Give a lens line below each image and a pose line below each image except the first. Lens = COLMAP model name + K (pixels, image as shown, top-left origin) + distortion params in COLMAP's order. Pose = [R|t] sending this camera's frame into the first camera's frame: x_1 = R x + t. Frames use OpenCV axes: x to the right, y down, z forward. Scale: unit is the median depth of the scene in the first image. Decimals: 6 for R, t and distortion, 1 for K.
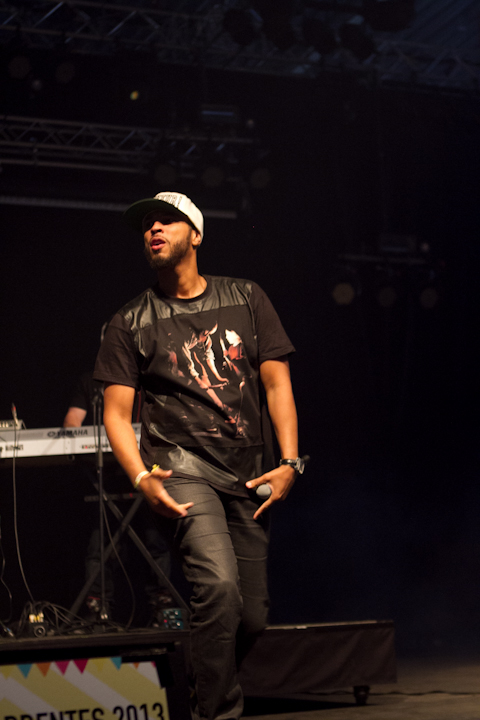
lens RADIAL K [[1433.9, 0, 239.9], [0, 1433.9, 360.3], [0, 0, 1]] dist [-0.035450, 0.000000]
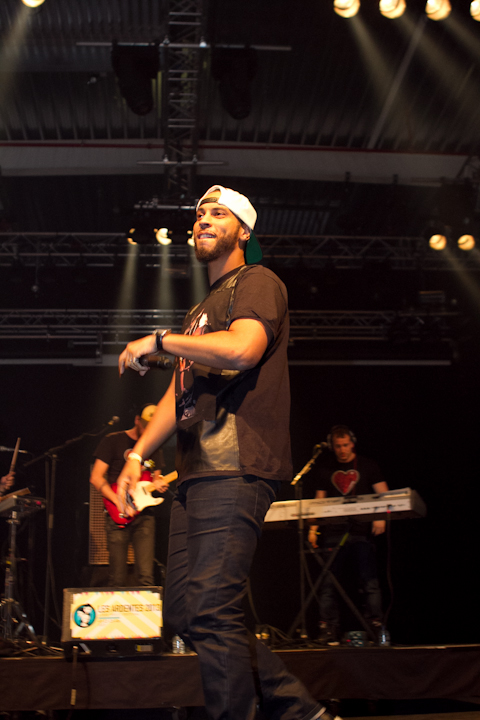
lens RADIAL K [[847.8, 0, 240.6], [0, 847.8, 359.6], [0, 0, 1]] dist [-0.098029, 0.000000]
pose [[0.946442, -0.073920, -0.314298, 0.070784], [0.030947, 0.989727, -0.139583, 0.013207], [0.321387, 0.122380, 0.939007, 0.099088]]
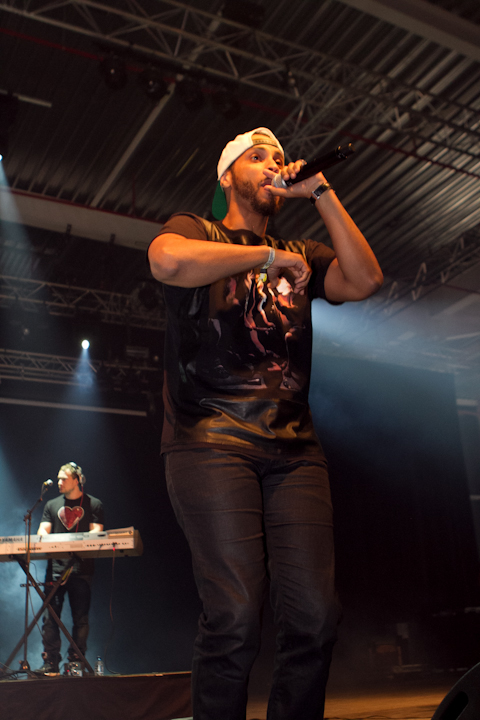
lens RADIAL K [[816.7, 0, 243.4], [0, 816.7, 360.5], [0, 0, 1]] dist [-0.090932, 0.000000]
pose [[0.996060, 0.022694, 0.085727, 0.027802], [-0.006189, 0.982132, -0.188092, 0.013960], [-0.088464, 0.186821, 0.978403, 0.071017]]
